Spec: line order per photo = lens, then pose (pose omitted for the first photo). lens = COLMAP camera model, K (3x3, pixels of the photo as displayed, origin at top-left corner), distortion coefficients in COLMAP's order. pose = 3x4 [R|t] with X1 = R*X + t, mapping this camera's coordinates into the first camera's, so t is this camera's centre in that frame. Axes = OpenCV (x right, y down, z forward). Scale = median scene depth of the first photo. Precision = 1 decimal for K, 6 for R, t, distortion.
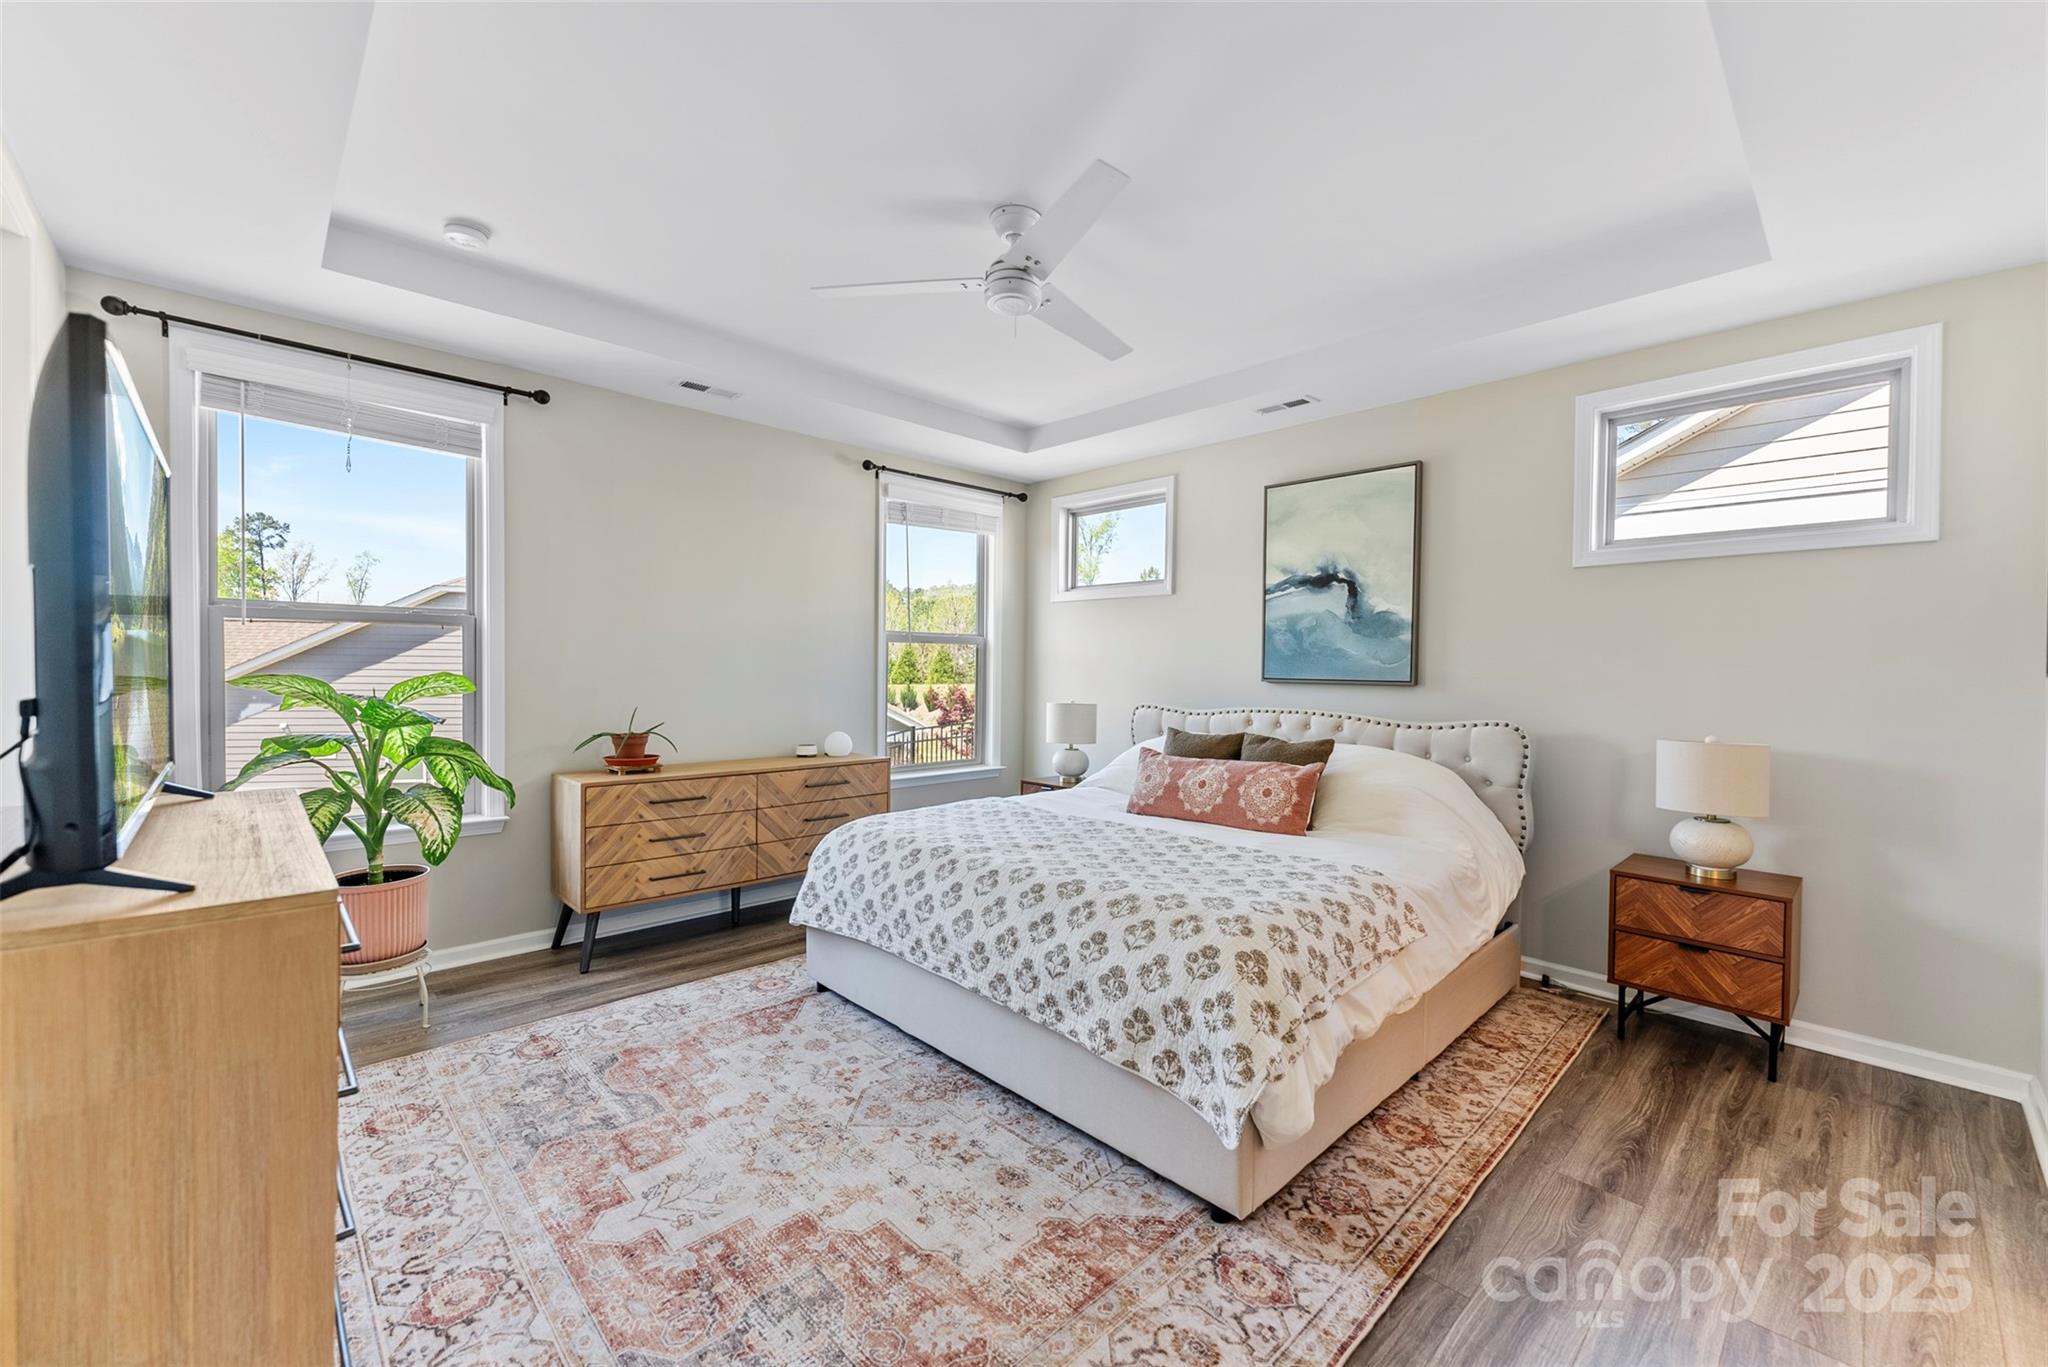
lens RADIAL K [[816.6, 0, 1023.4], [0, 816.6, 679.2], [0, 0, 1]] dist [0.000831, -0.000196]
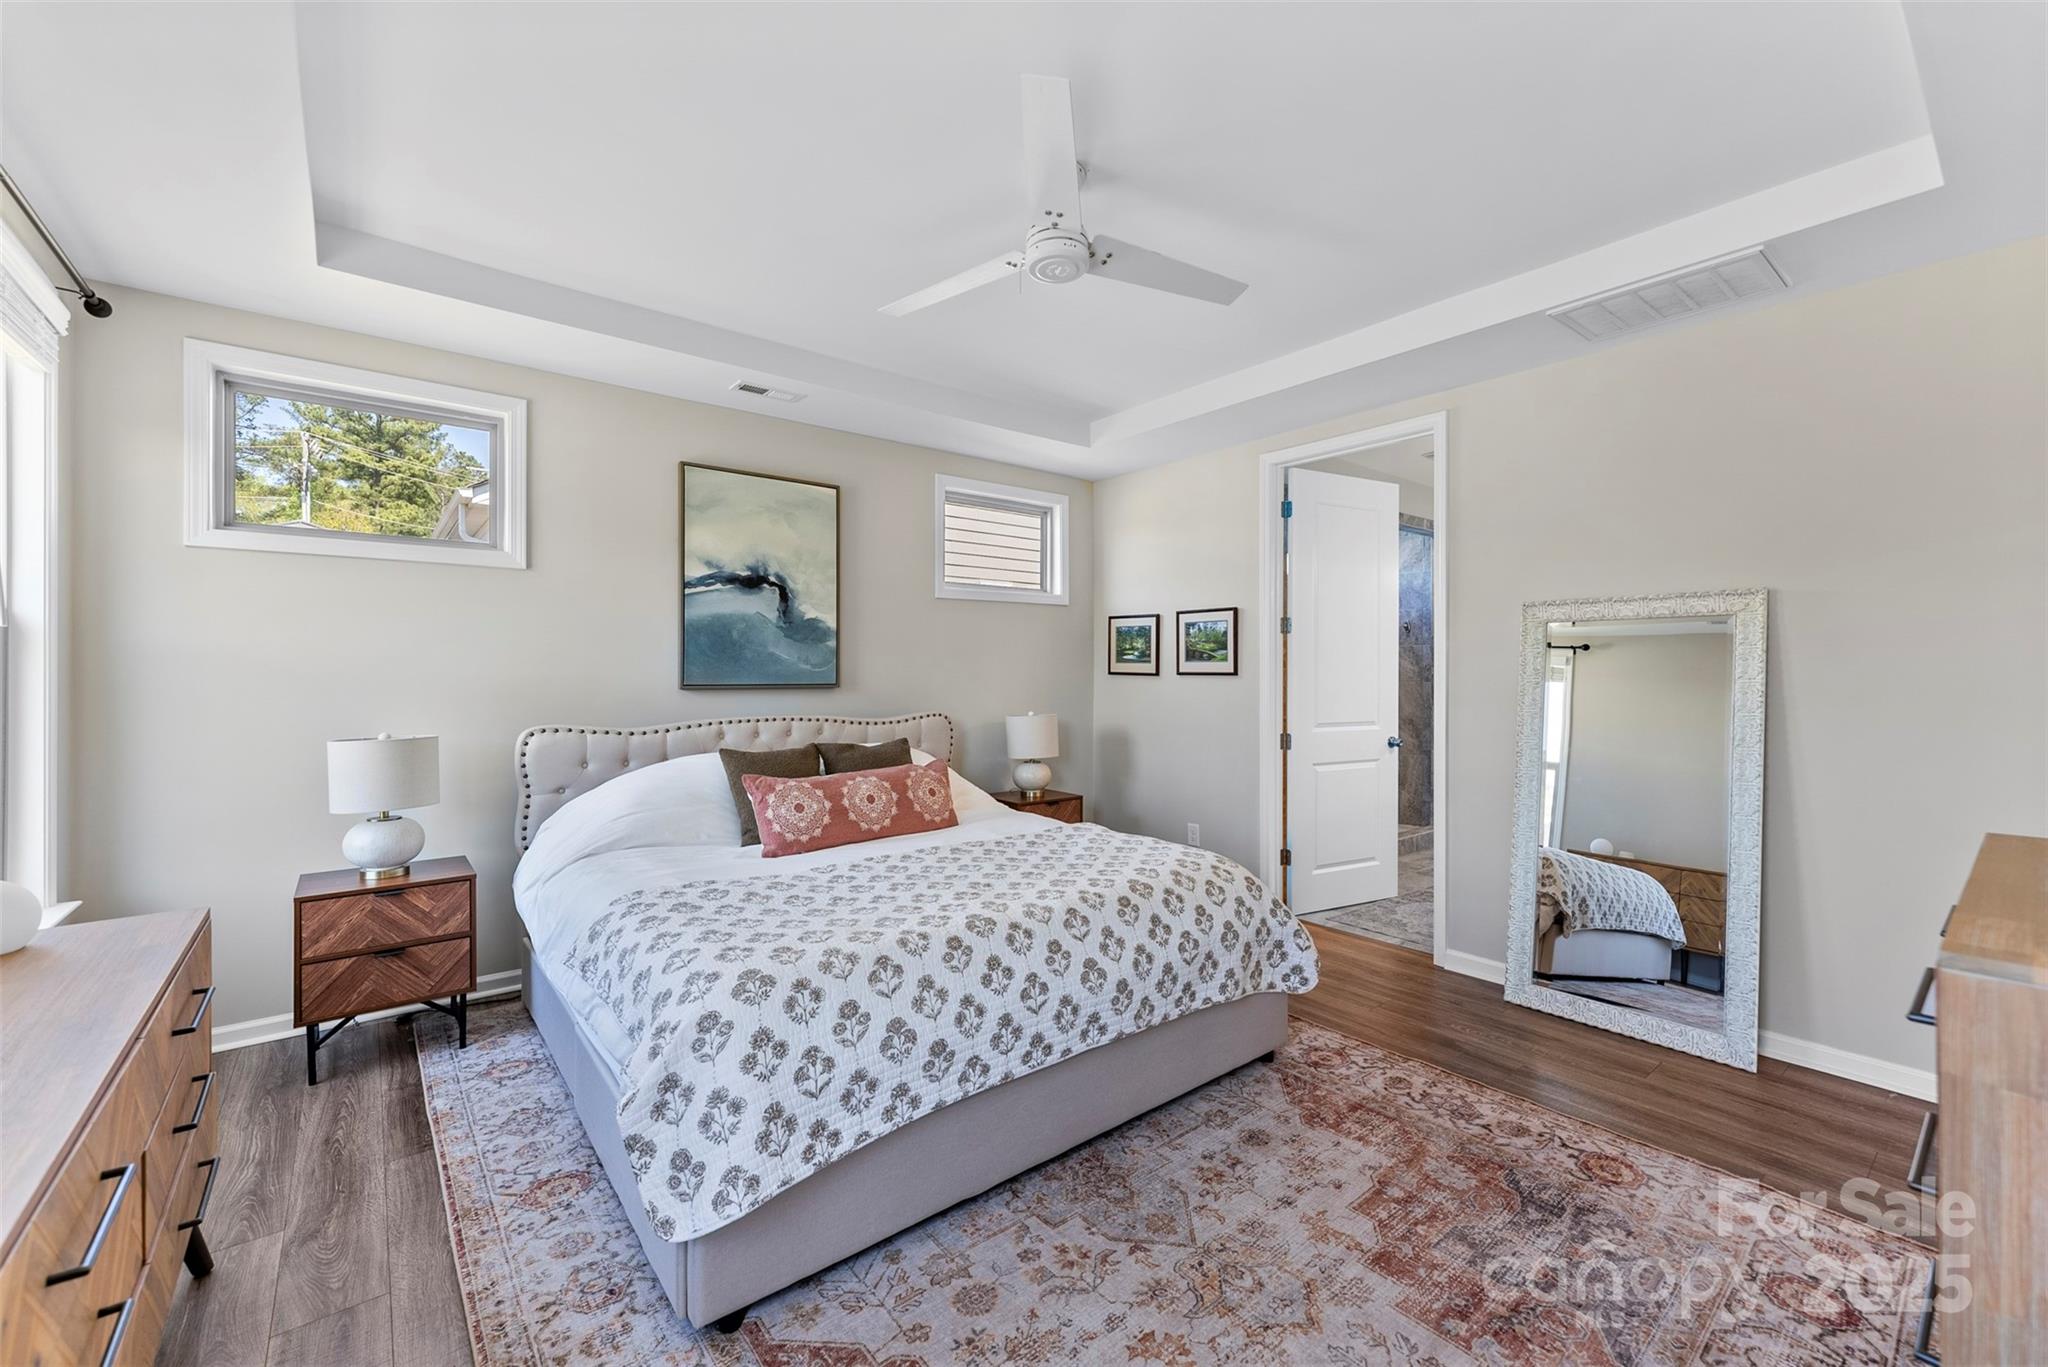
lens RADIAL K [[830.6, 0, 1022.0], [0, 830.6, 679.5], [0, 0, 1]] dist [0.001351, -0.000640]
pose [[0.084437, -0.019303, 0.996242, -0.710983], [0.017254, 0.999691, 0.017907, -0.021980], [-0.996279, 0.015677, 0.084744, 0.748511]]
